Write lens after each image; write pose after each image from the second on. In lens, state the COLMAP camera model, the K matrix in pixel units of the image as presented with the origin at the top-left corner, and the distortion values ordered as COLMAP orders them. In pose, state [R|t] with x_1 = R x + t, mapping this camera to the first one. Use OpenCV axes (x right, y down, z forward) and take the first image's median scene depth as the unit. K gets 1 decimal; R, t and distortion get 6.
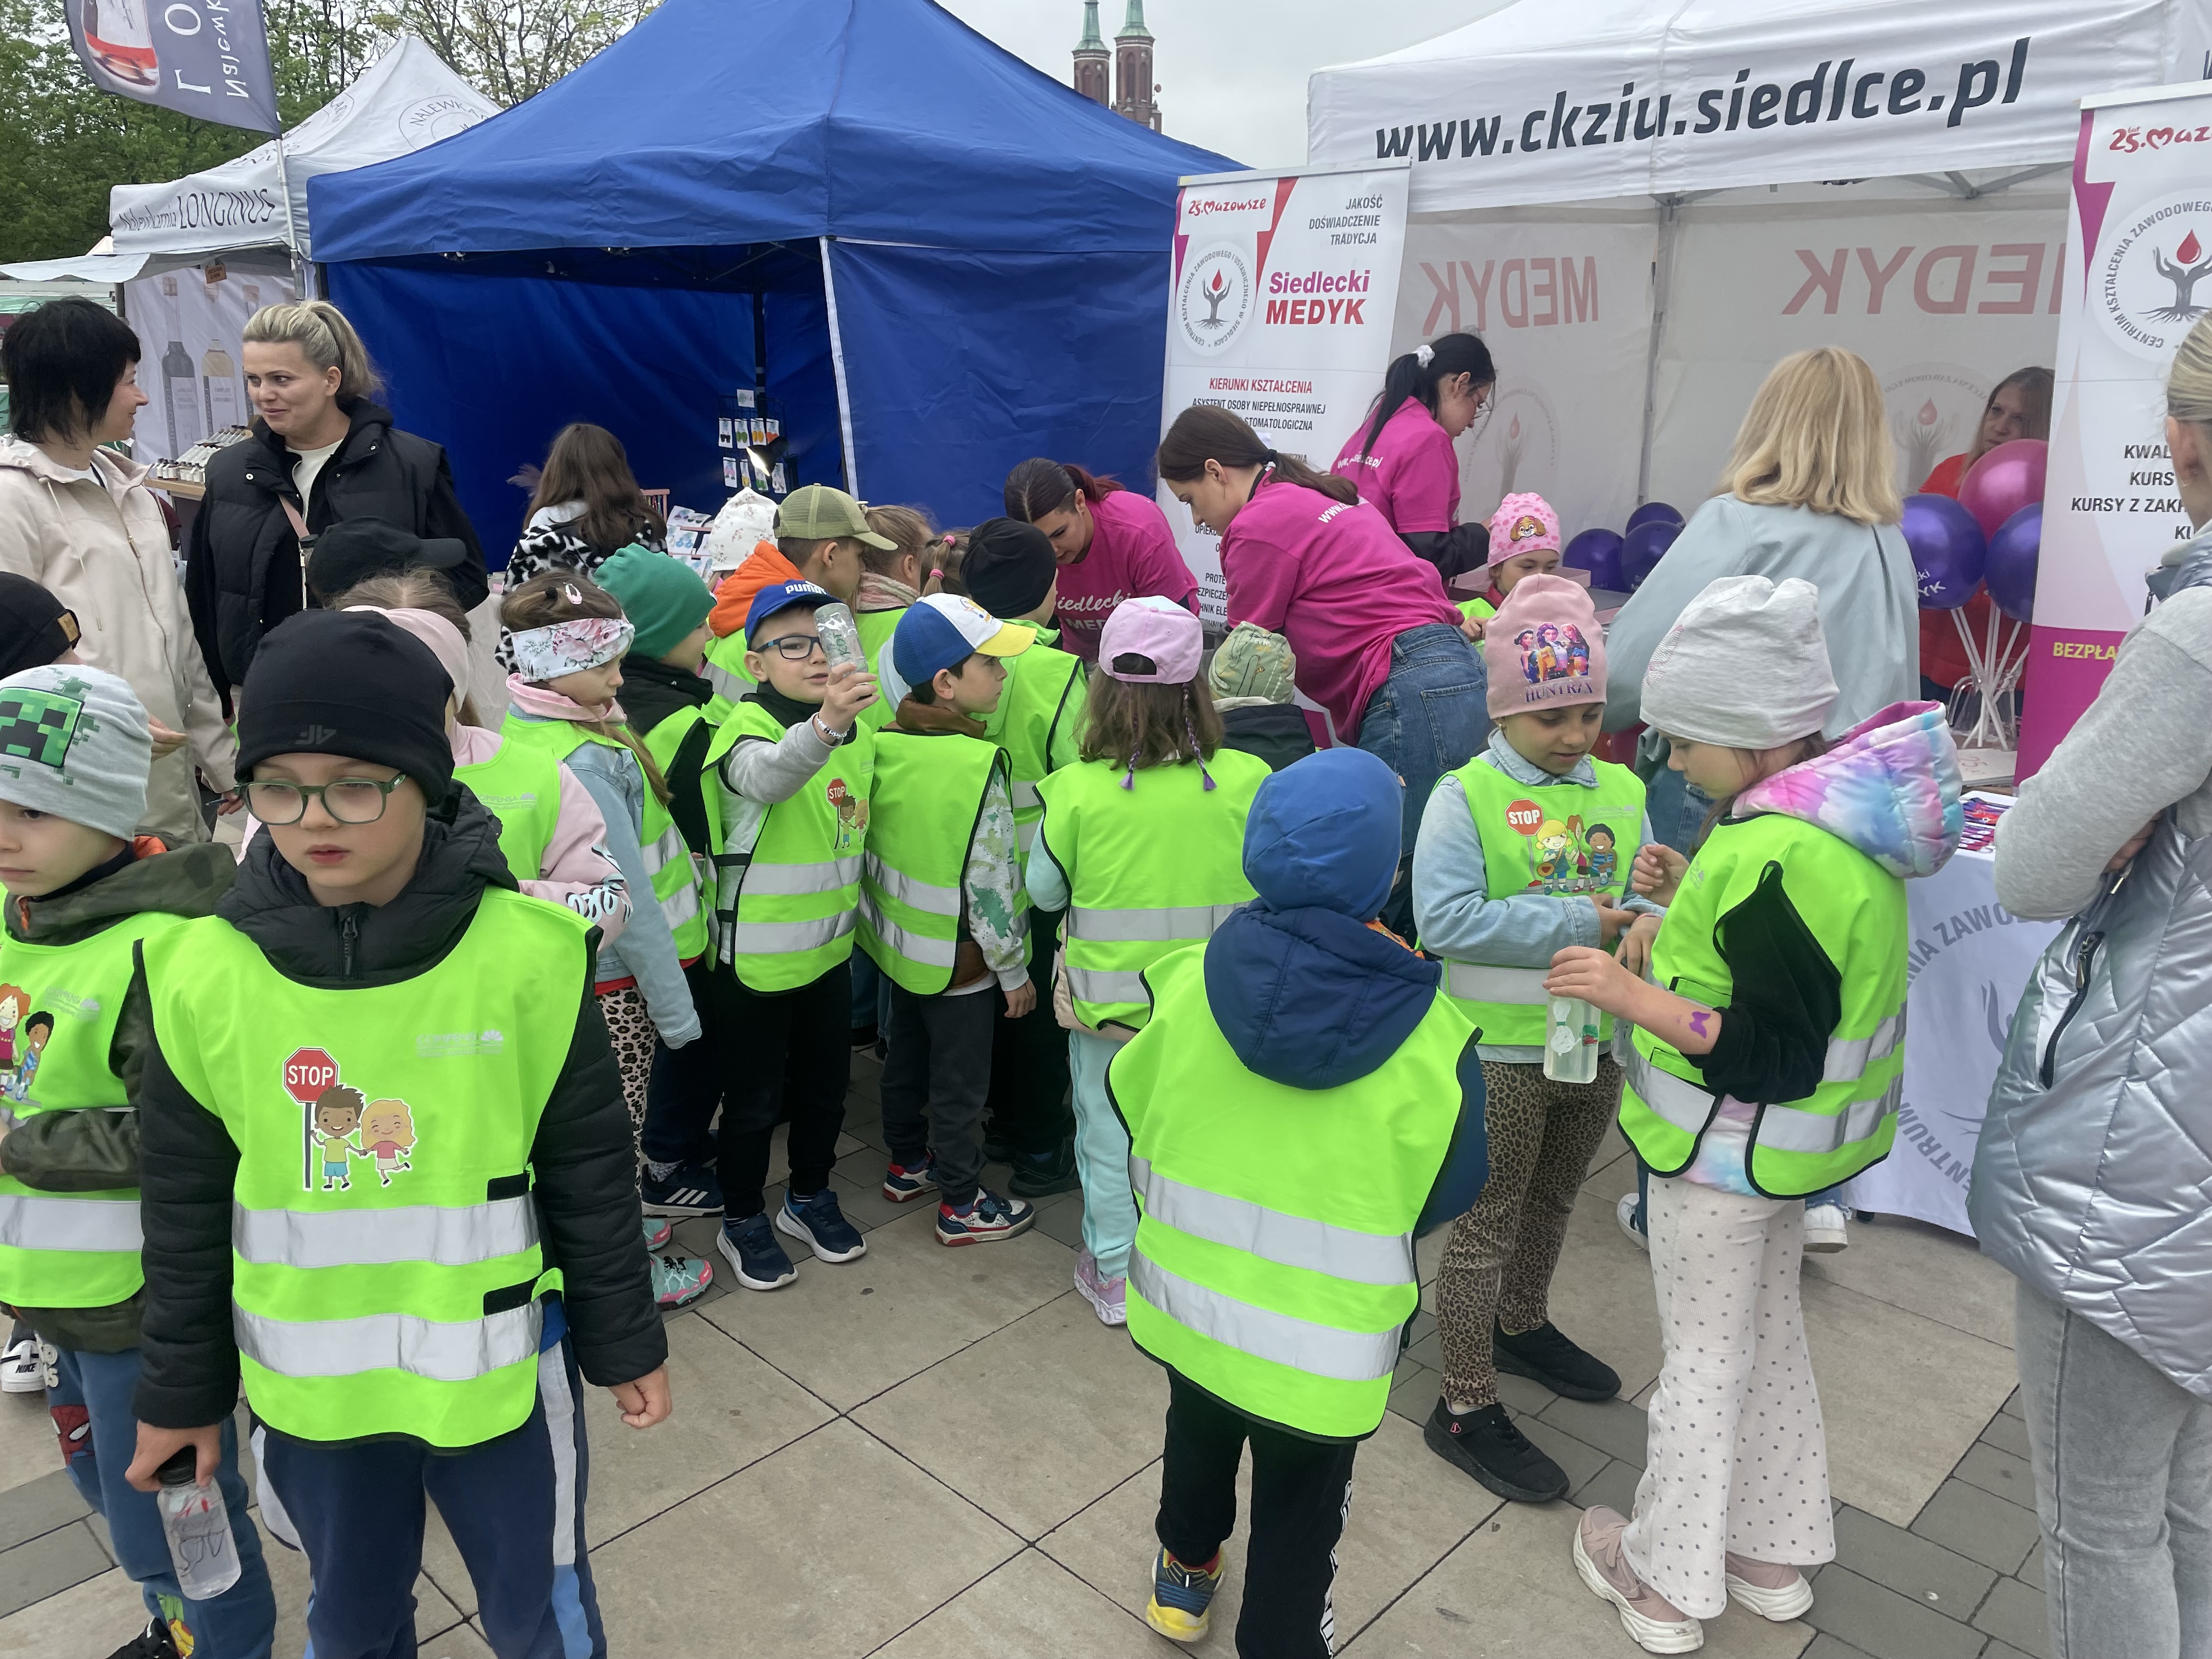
lens RADIAL K [[1659.1, 0, 1121.7], [0, 1659.1, 834.0], [0, 0, 1]] dist [0.083649, -0.114994]
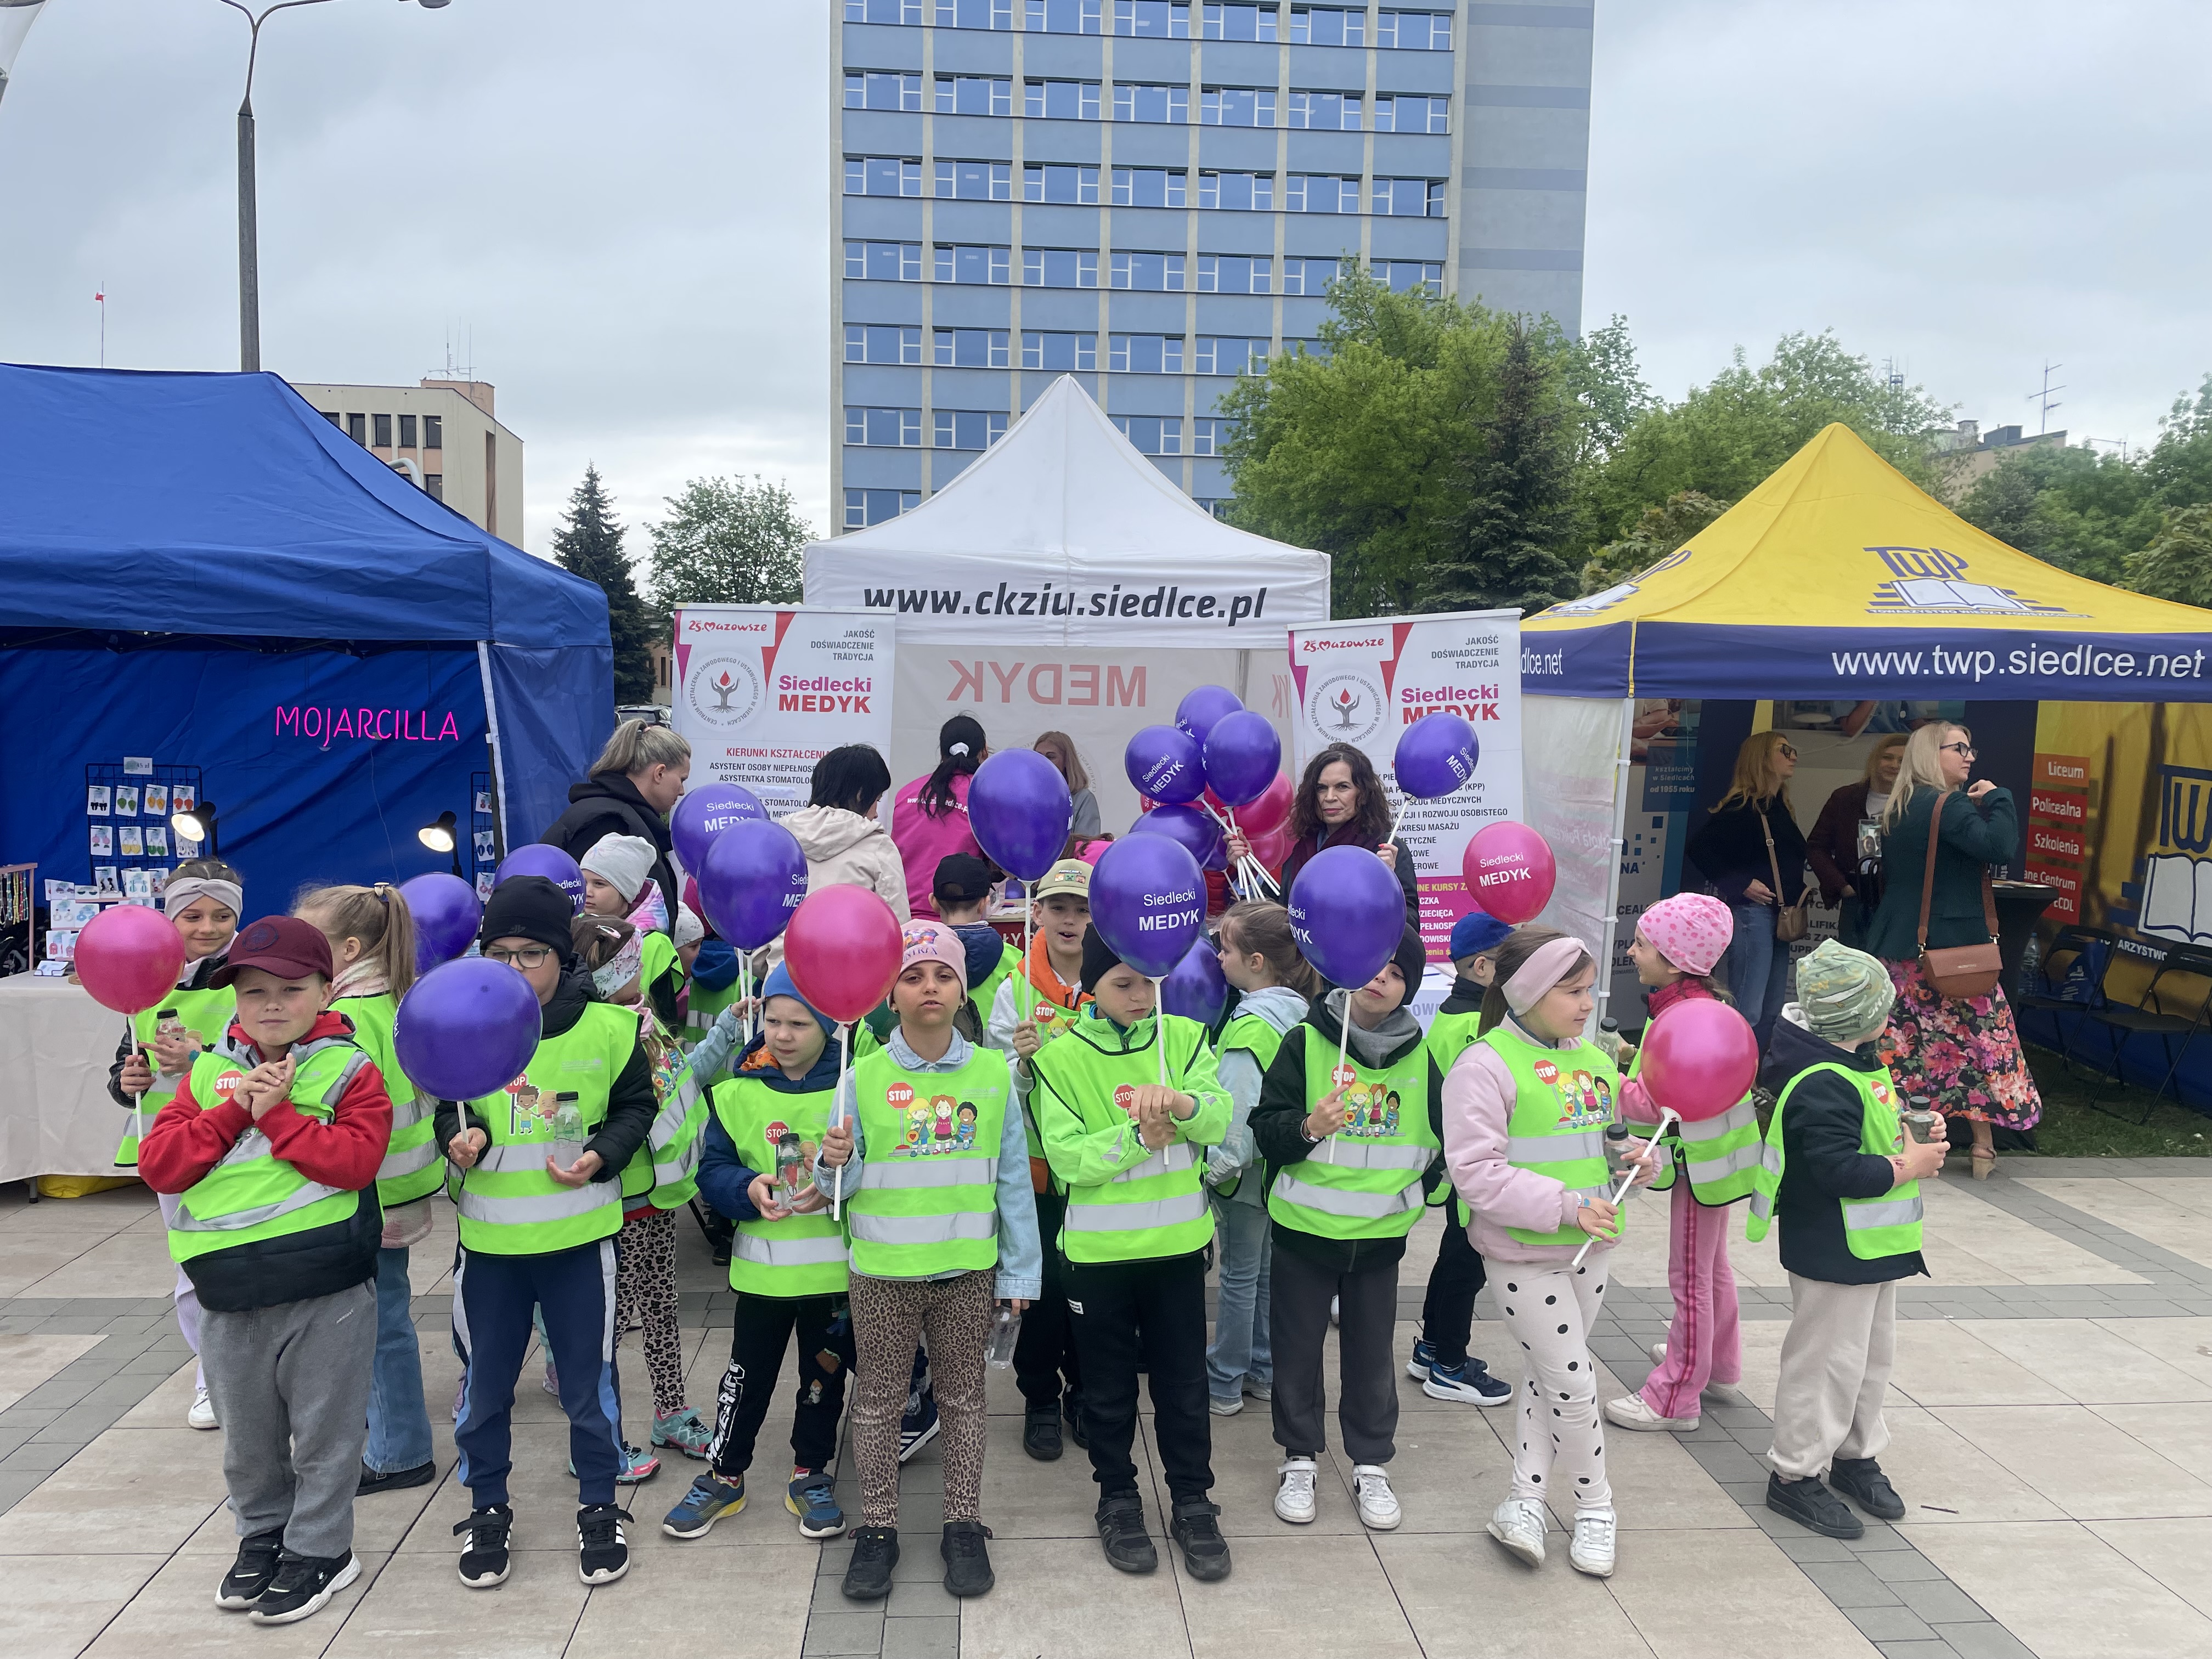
lens RADIAL K [[1685.6, 0, 1100.2], [0, 1685.6, 812.9], [0, 0, 1]] dist [0.089688, -0.111109]
pose [[0.666321, -0.042368, 0.744460, -0.796075], [0.189838, 0.975126, -0.114417, -0.015554], [-0.721095, 0.217565, 0.657790, -0.085548]]
